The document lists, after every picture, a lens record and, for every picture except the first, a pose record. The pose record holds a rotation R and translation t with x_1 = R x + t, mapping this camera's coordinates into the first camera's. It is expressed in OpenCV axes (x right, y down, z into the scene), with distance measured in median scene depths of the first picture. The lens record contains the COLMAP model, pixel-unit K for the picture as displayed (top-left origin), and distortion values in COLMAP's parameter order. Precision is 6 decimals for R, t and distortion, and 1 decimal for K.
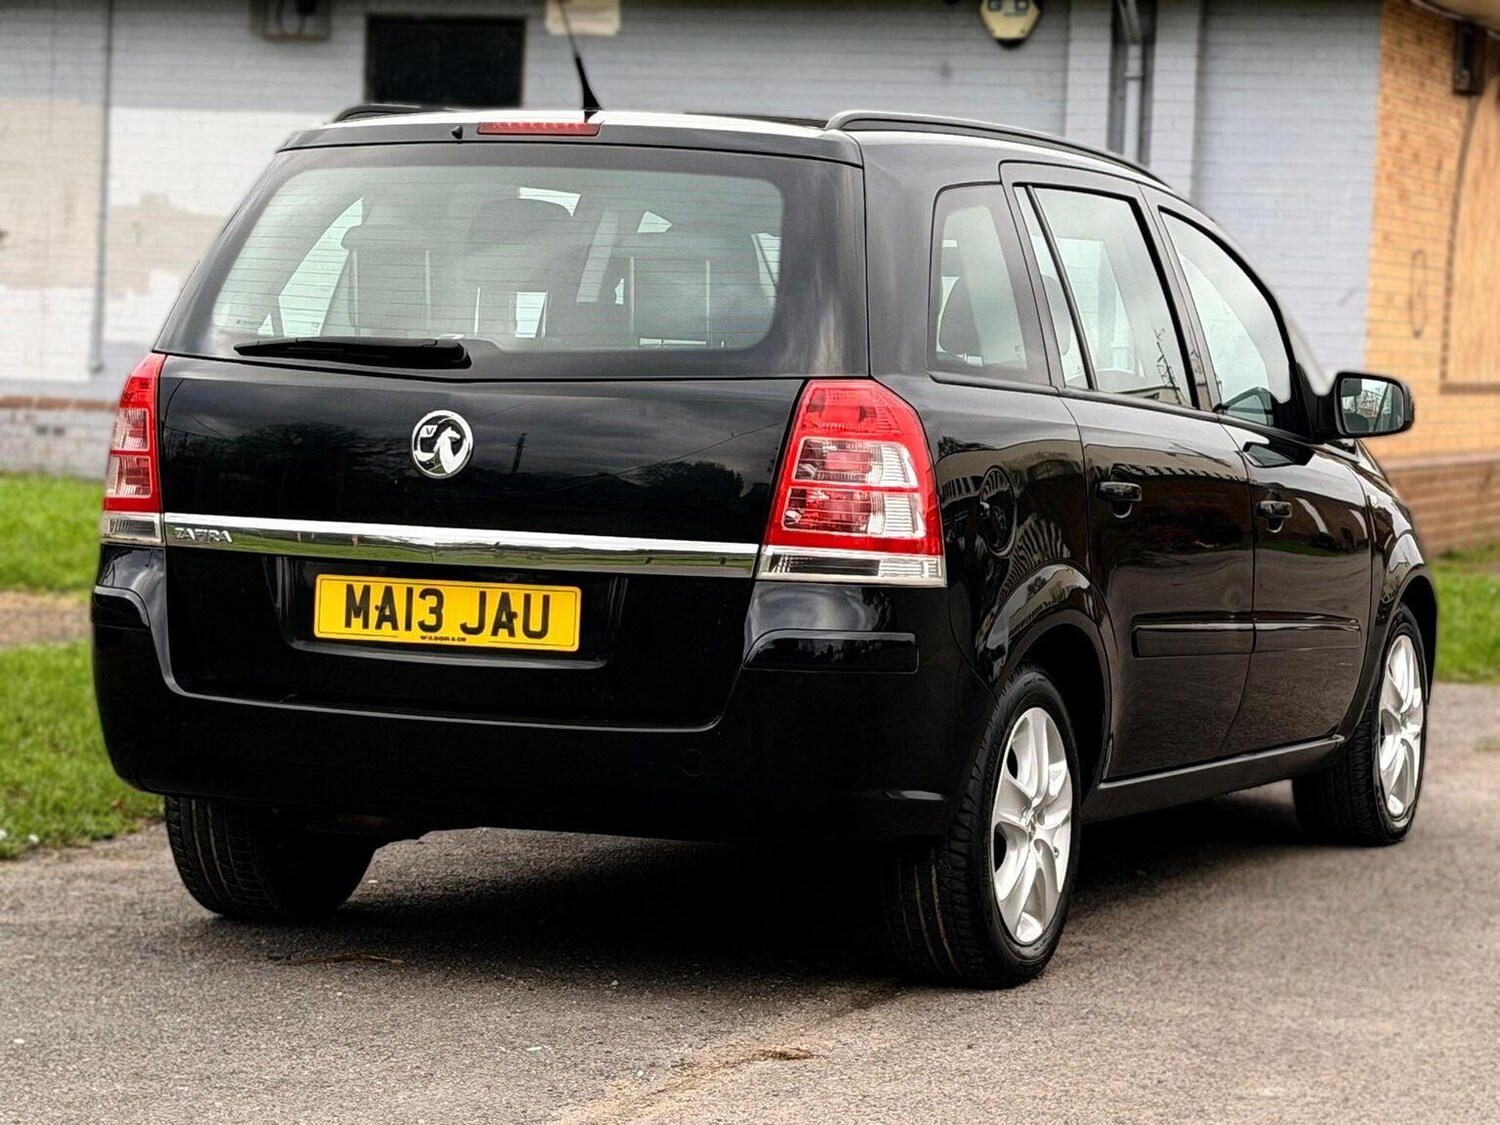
lens RADIAL K [[4493.0, 0, 753.0], [0, 4493.0, 567.6], [0, 0, 1]] dist [0.159249, 0.000000]
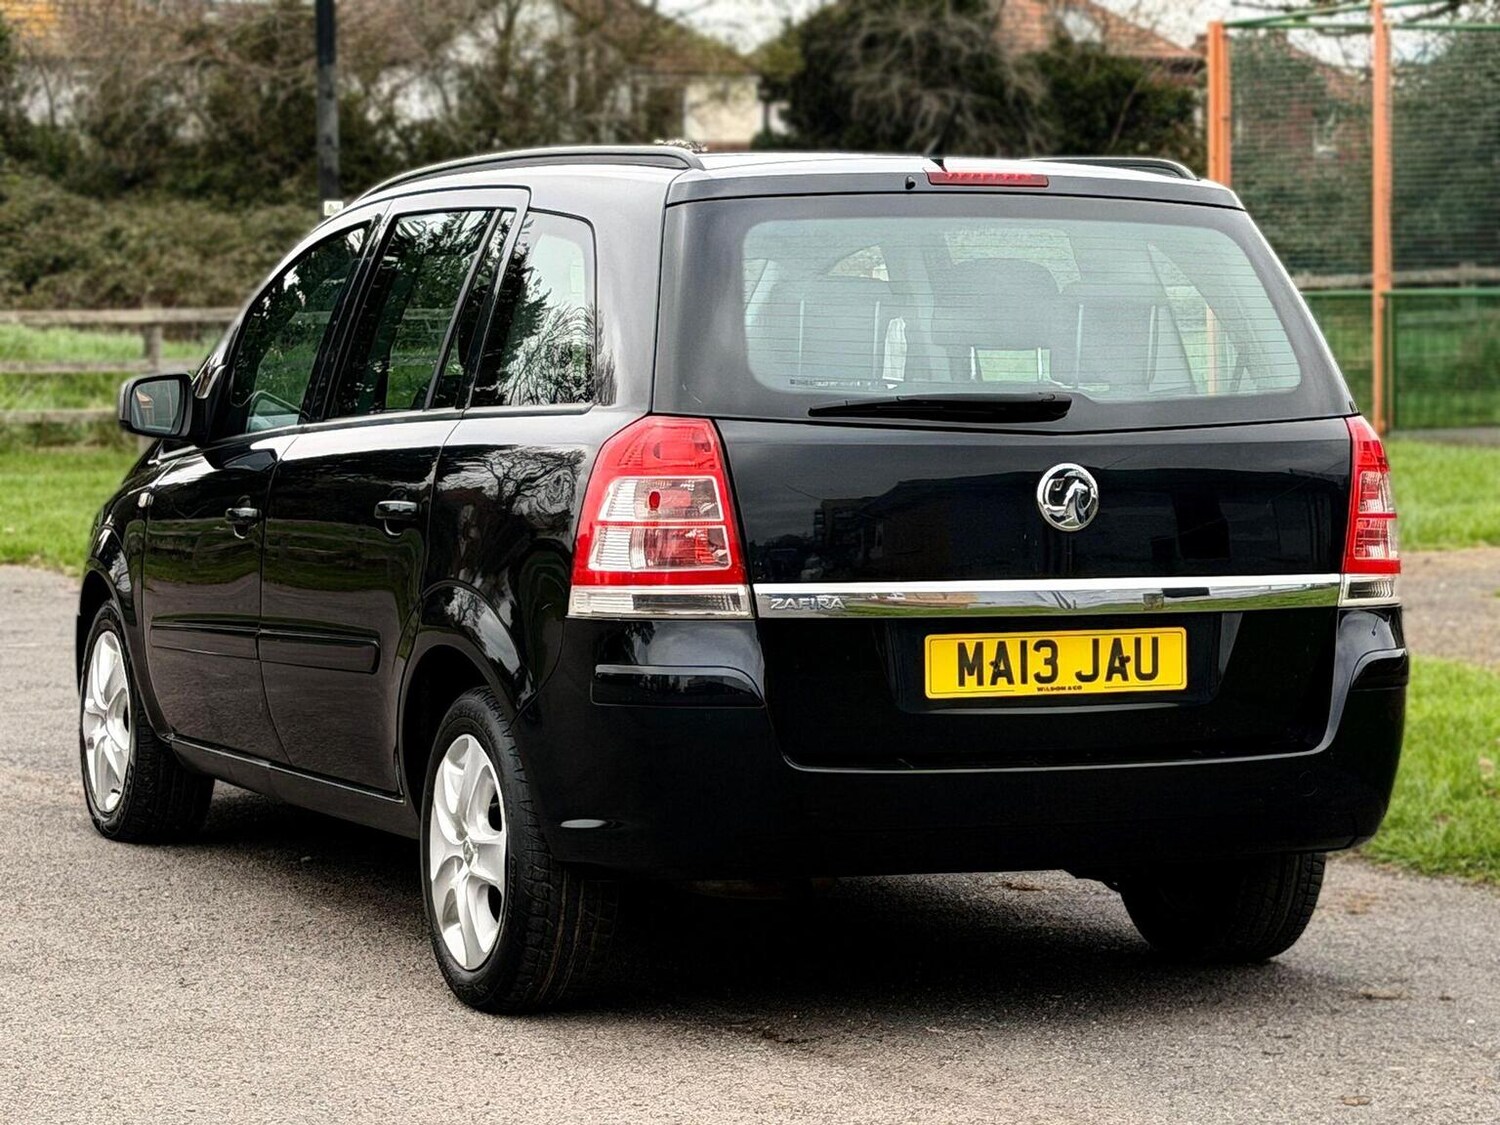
lens RADIAL K [[4493.0, 0, 750.1], [0, 4493.0, 564.7], [0, 0, 1]] dist [0.159249, 0.000000]
pose [[0.695783, -0.065765, 0.715235, -0.837919], [0.052769, 0.997789, 0.040412, -0.056462], [-0.716311, 0.009625, 0.697715, 0.343721]]
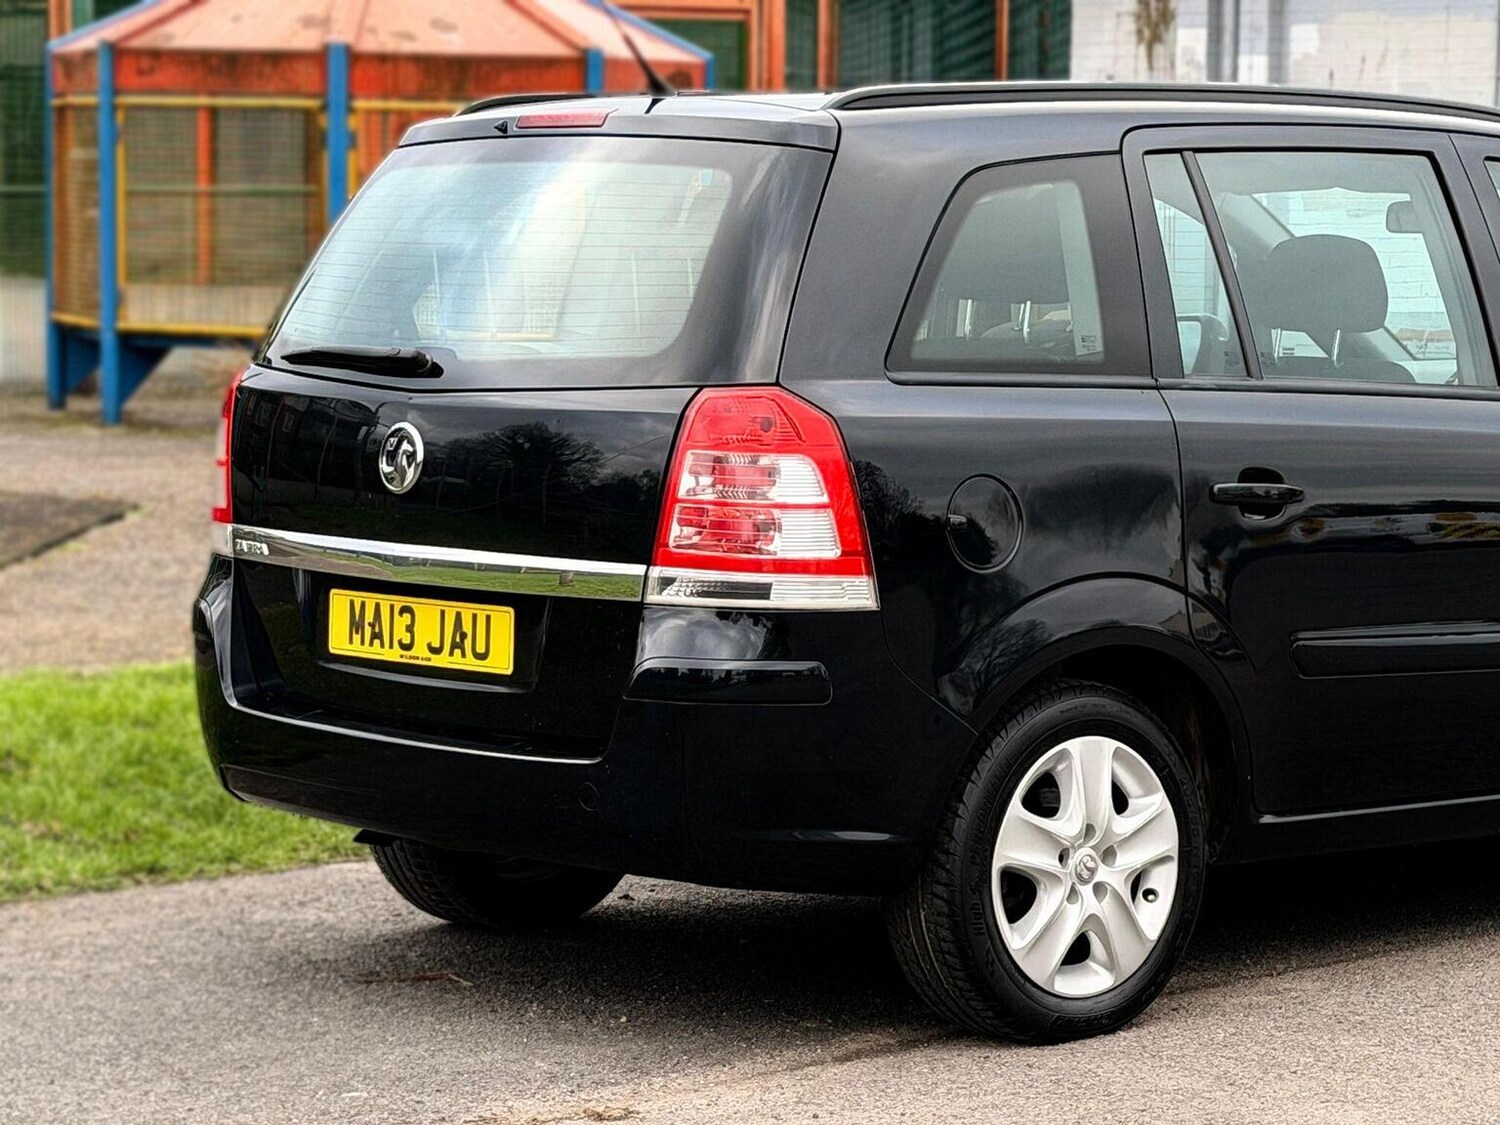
lens RADIAL K [[4493.0, 0, 744.3], [0, 4493.0, 564.6], [0, 0, 1]] dist [0.159249, 0.000000]
pose [[0.895031, 0.005068, -0.445976, 0.424418], [0.005848, 0.999716, 0.023098, -0.026107], [0.445967, -0.023282, 0.894747, 0.167921]]
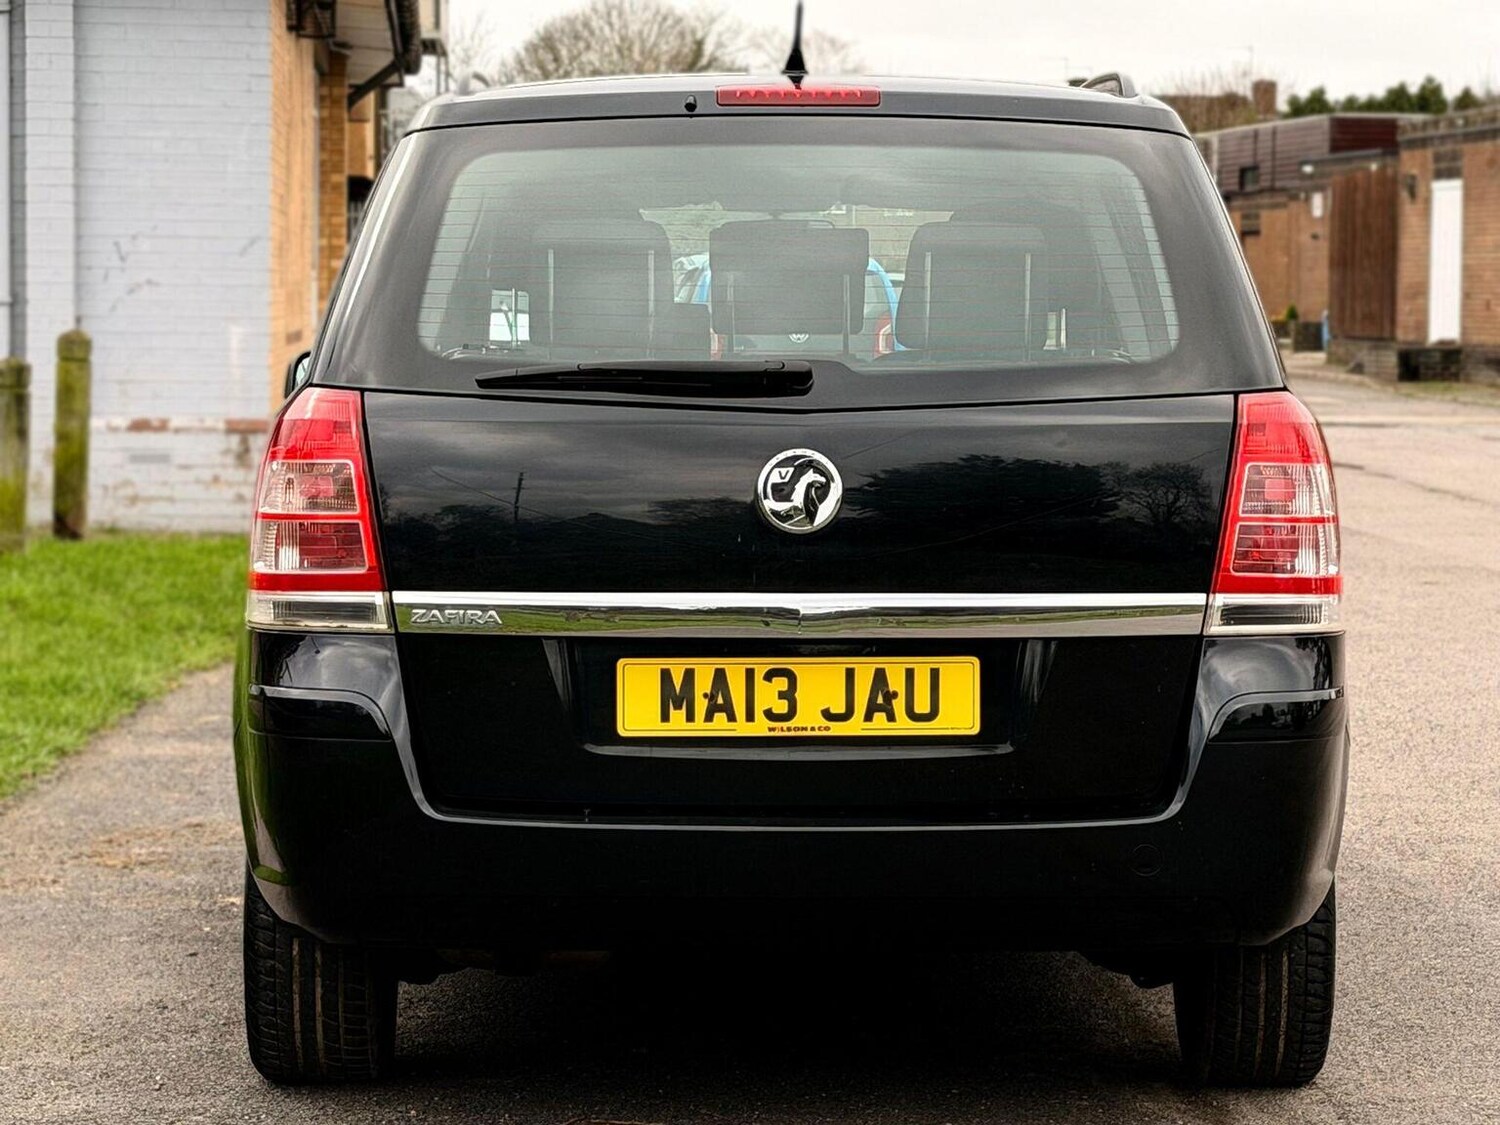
lens RADIAL K [[4493.0, 0, 752.6], [0, 4493.0, 556.2], [0, 0, 1]] dist [0.159249, 0.000000]
pose [[0.916202, -0.053230, 0.397166, -0.397196], [0.047561, 0.998577, 0.024118, -0.035346], [-0.397884, -0.003207, 0.917430, 0.257834]]
